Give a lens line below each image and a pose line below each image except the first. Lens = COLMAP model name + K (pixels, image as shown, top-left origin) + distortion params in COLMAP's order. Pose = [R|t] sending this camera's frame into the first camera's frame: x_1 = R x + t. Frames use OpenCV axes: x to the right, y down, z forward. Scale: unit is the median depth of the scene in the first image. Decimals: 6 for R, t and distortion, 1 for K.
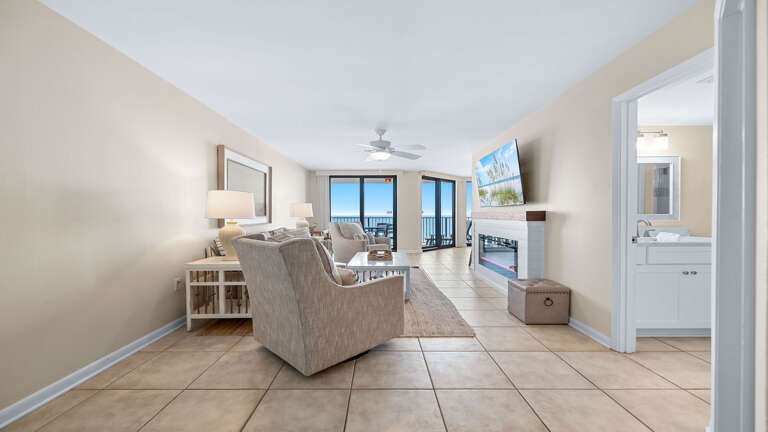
lens RADIAL K [[293.7, 0, 384.0], [0, 293.7, 216.0], [0, 0, 1]] dist [0.000305, 0.000030]
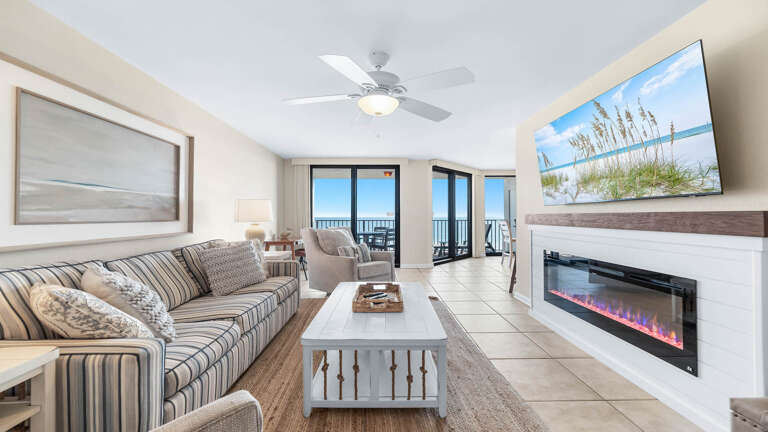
lens RADIAL K [[293.7, 0, 384.0], [0, 293.7, 216.0], [0, 0, 1]] dist [0.000305, 0.000030]
pose [[0.999964, -0.002615, 0.008043, -0.003947], [0.002664, 0.999978, -0.006006, -0.002632], [-0.008027, 0.006027, 0.999950, 0.245138]]
